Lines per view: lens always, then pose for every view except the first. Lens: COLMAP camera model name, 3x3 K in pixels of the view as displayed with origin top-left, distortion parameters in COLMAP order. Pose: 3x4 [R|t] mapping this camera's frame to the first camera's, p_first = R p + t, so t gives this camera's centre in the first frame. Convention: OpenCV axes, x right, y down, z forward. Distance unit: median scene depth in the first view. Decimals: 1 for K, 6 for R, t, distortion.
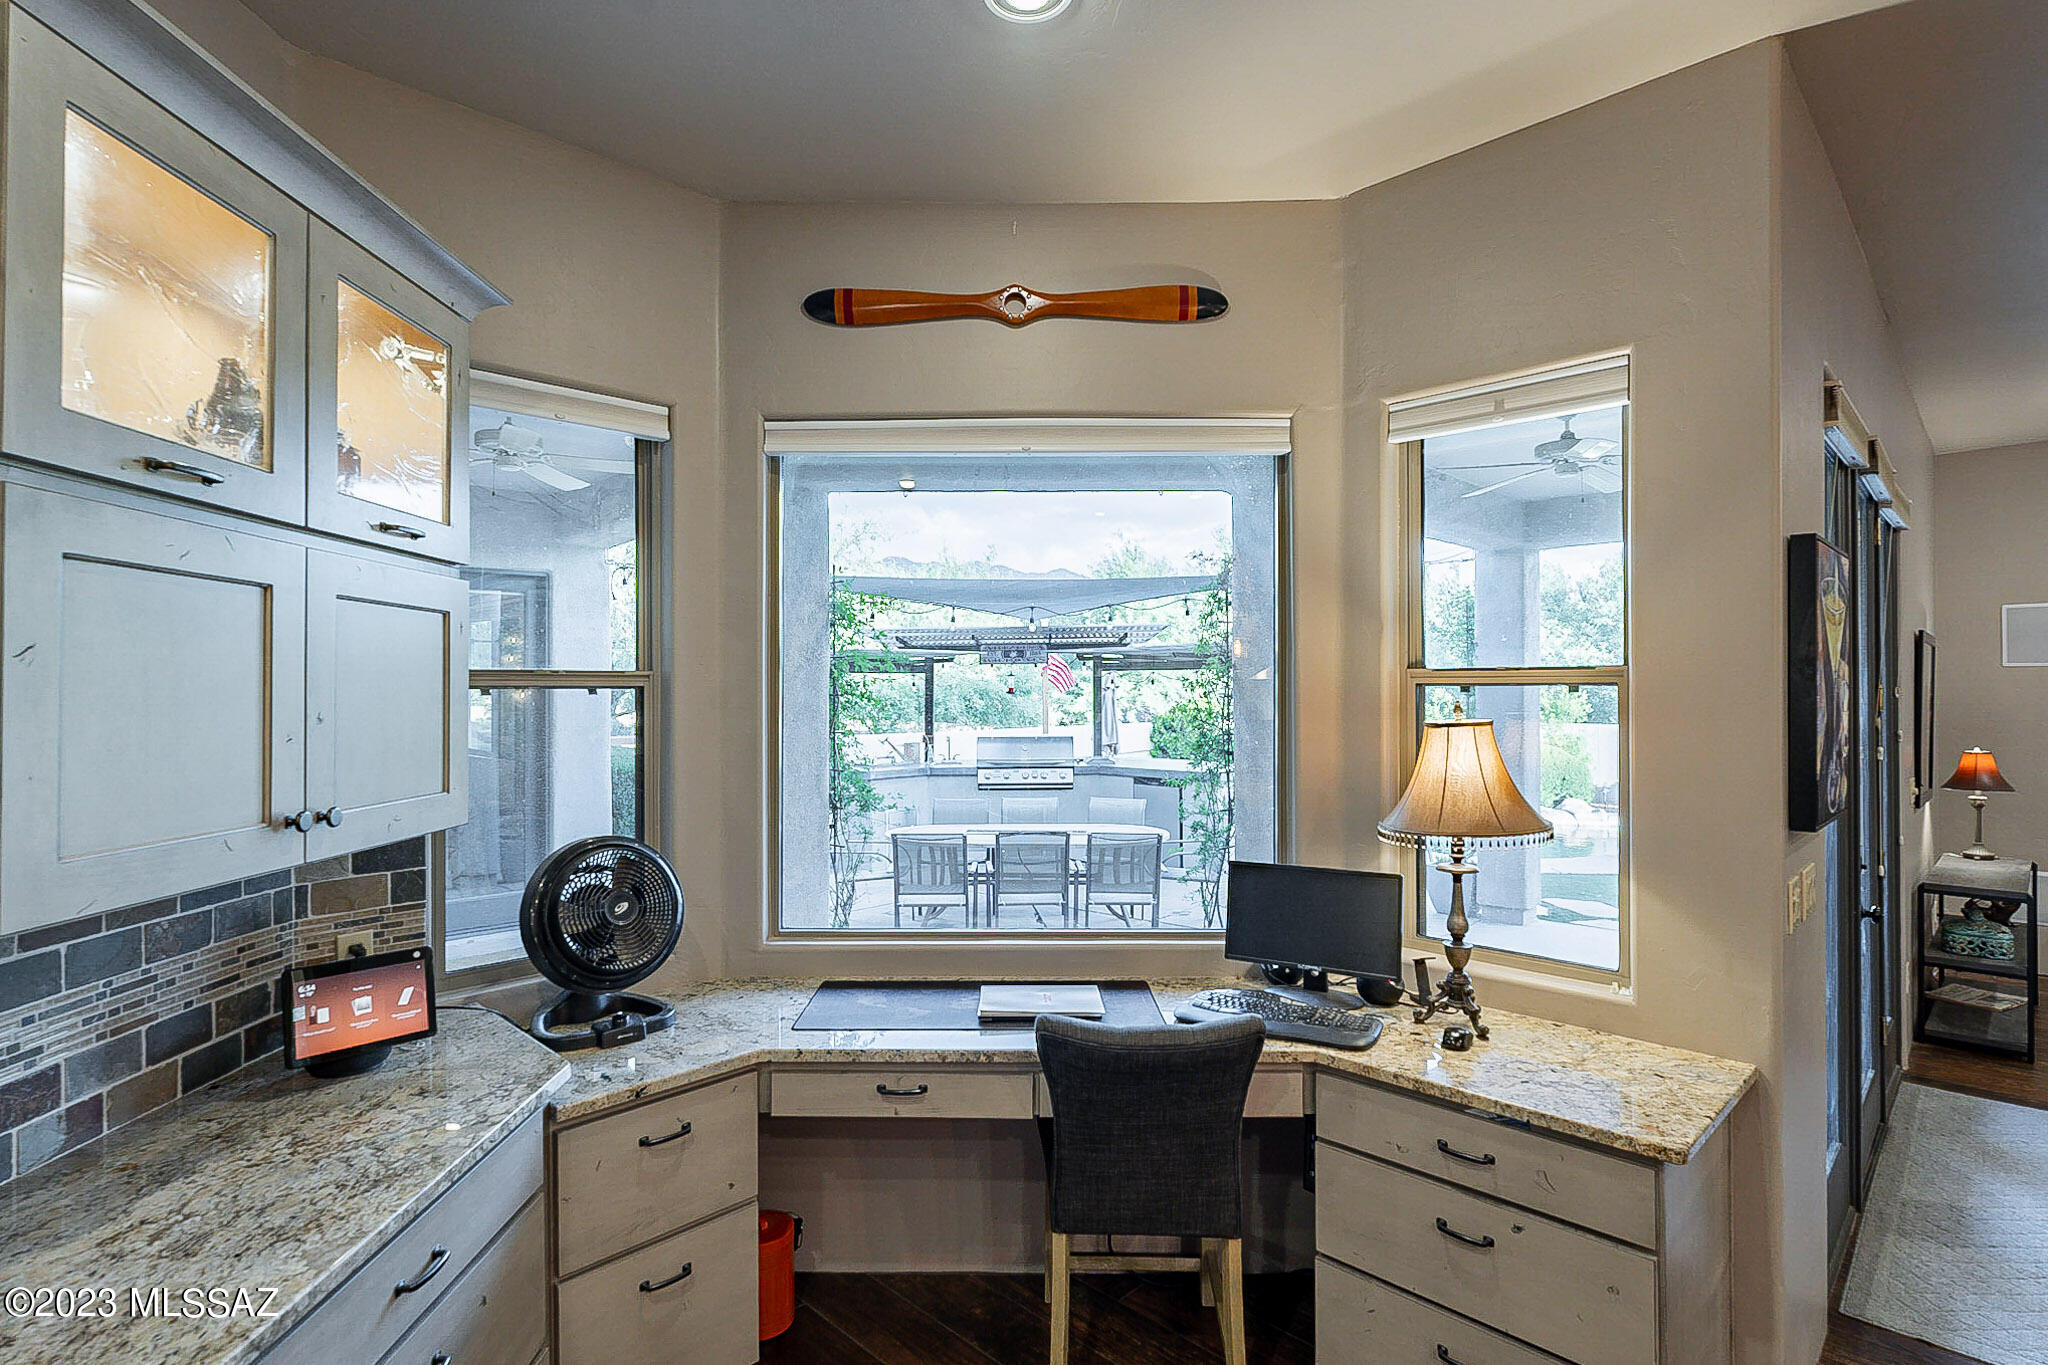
lens RADIAL K [[1012.2, 0, 1019.0], [0, 1012.2, 687.1], [0, 0, 1]] dist [0.011648, -0.000022]
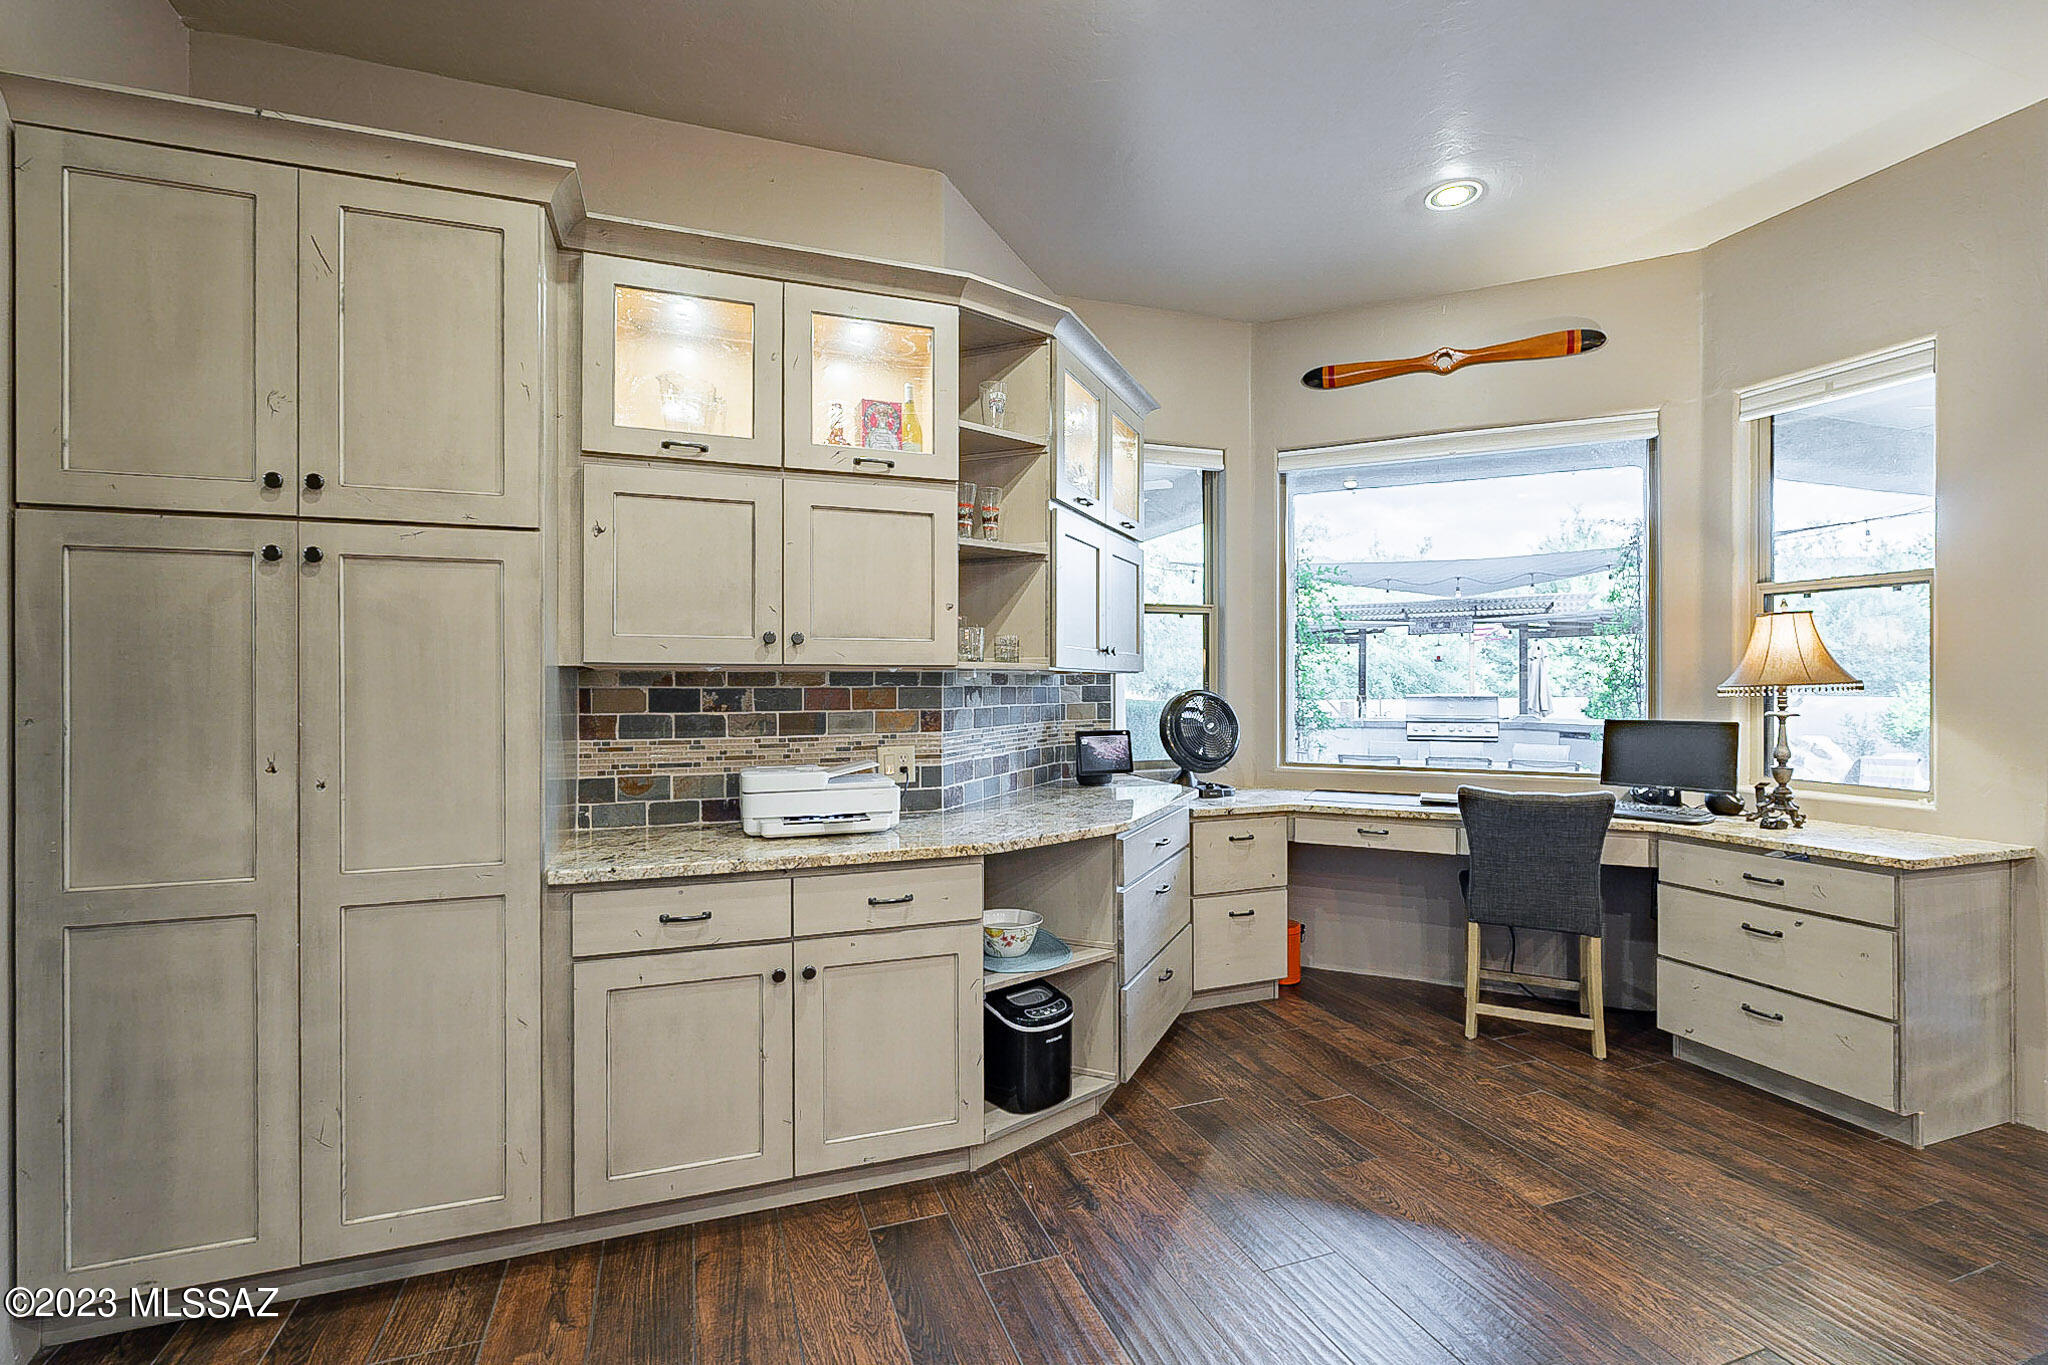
lens RADIAL K [[896.8, 0, 1027.1], [0, 896.8, 683.2], [0, 0, 1]] dist [-0.007100, 0.000673]
pose [[0.906160, 0.001427, -0.422932, -0.002990], [0.001709, 0.999974, 0.007034, 0.105975], [0.422931, -0.007097, 0.906134, -0.512930]]
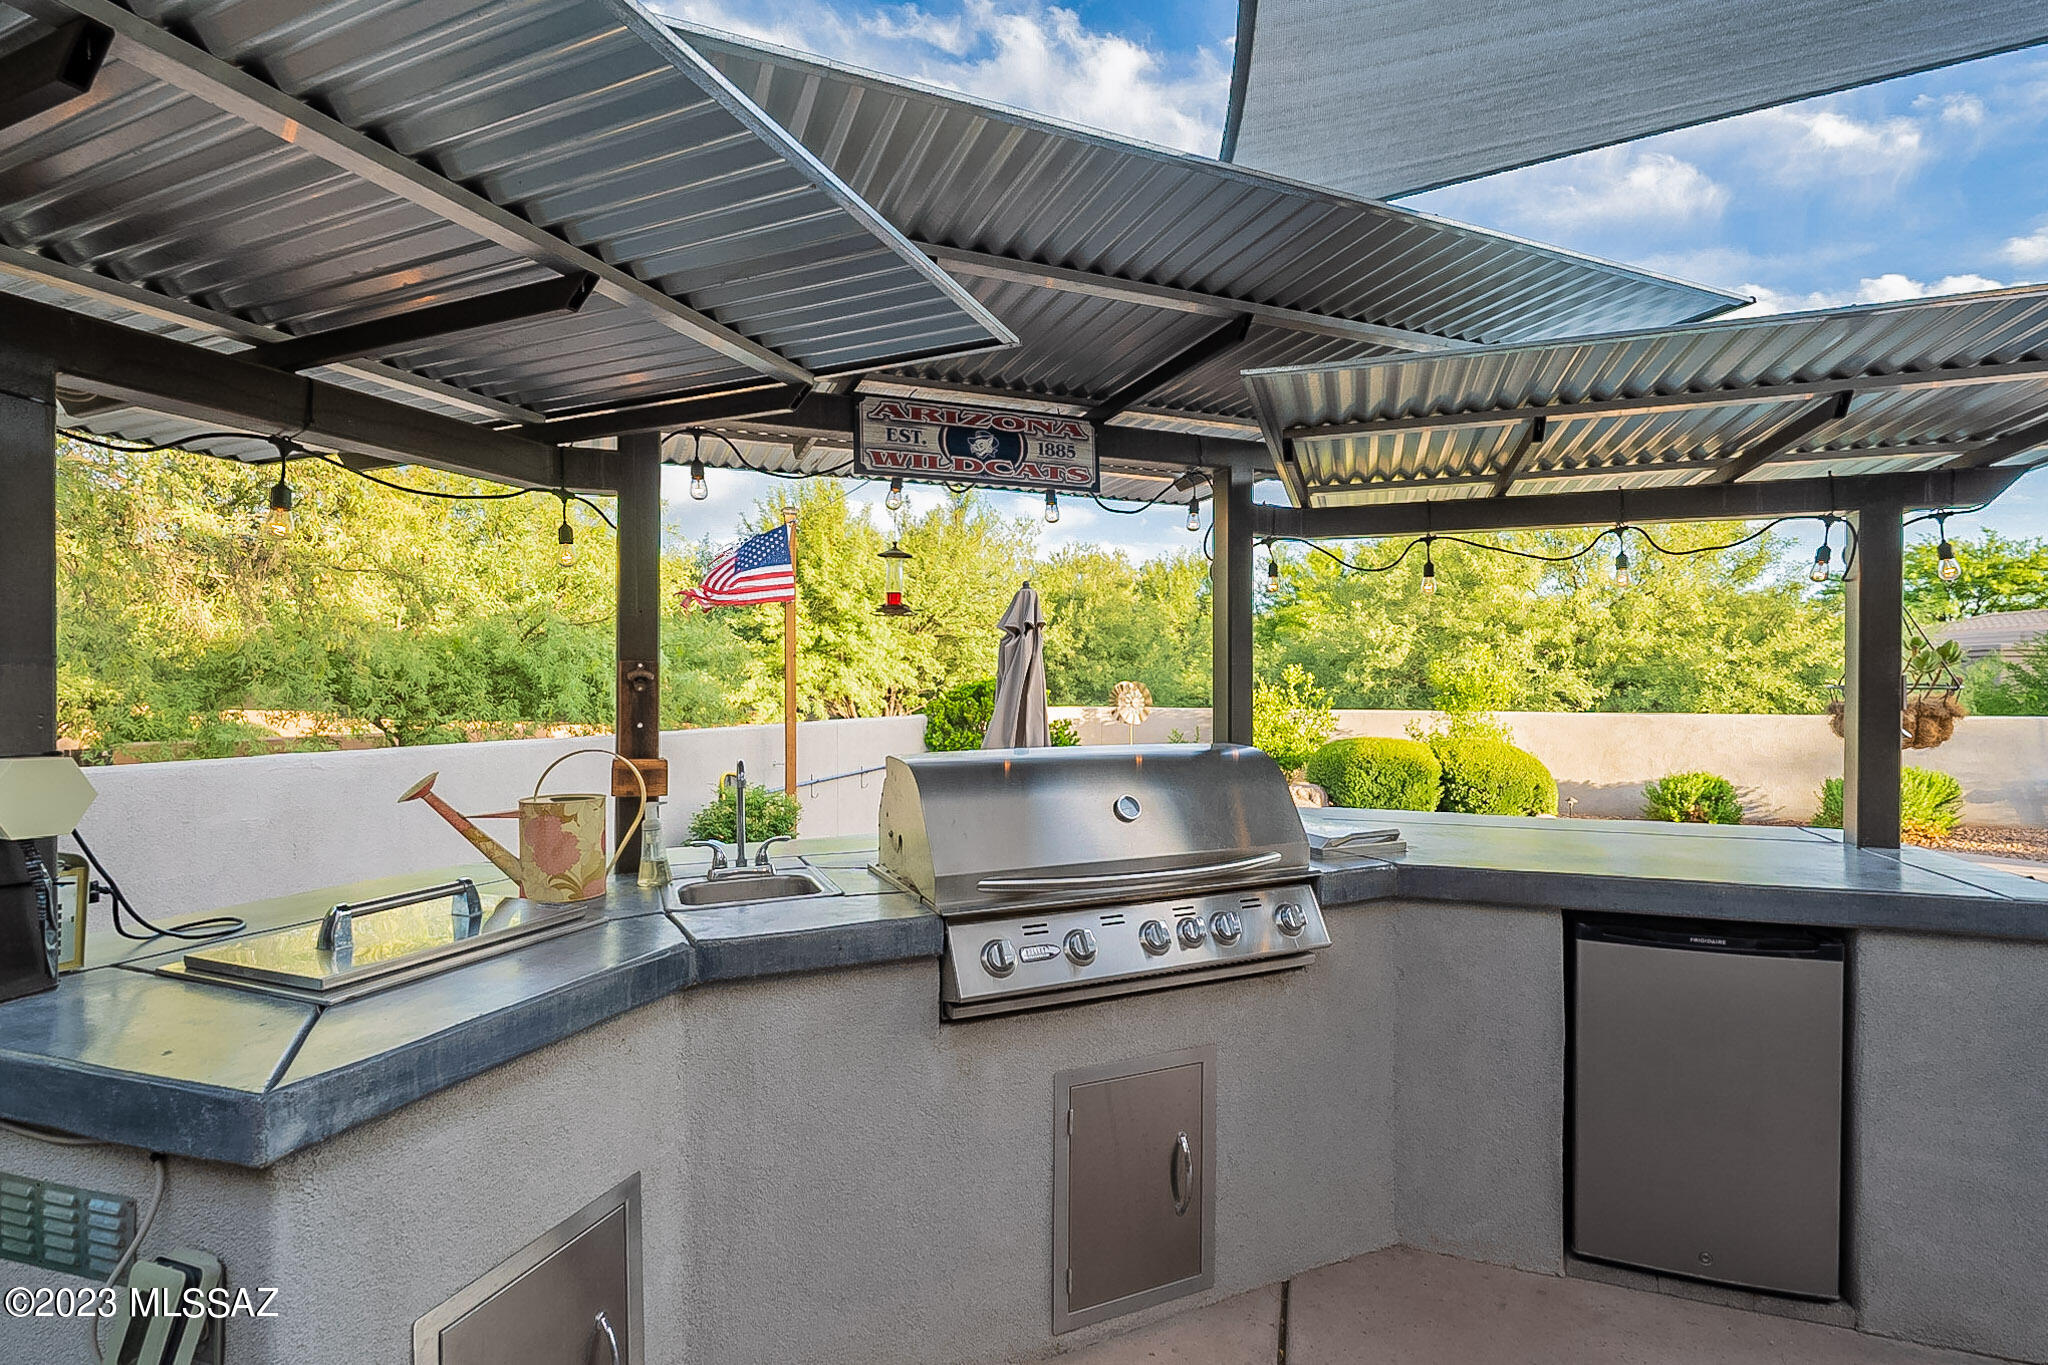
lens RADIAL K [[945.3, 0, 1010.1], [0, 945.3, 691.6], [0, 0, 1]] dist [0.001878, 0.000057]
pose [[0.908975, 0.002988, 0.416839, -0.427826], [-0.004960, 0.999981, 0.003647, 0.129544], [-0.416820, -0.005382, 0.908973, 3.237430]]
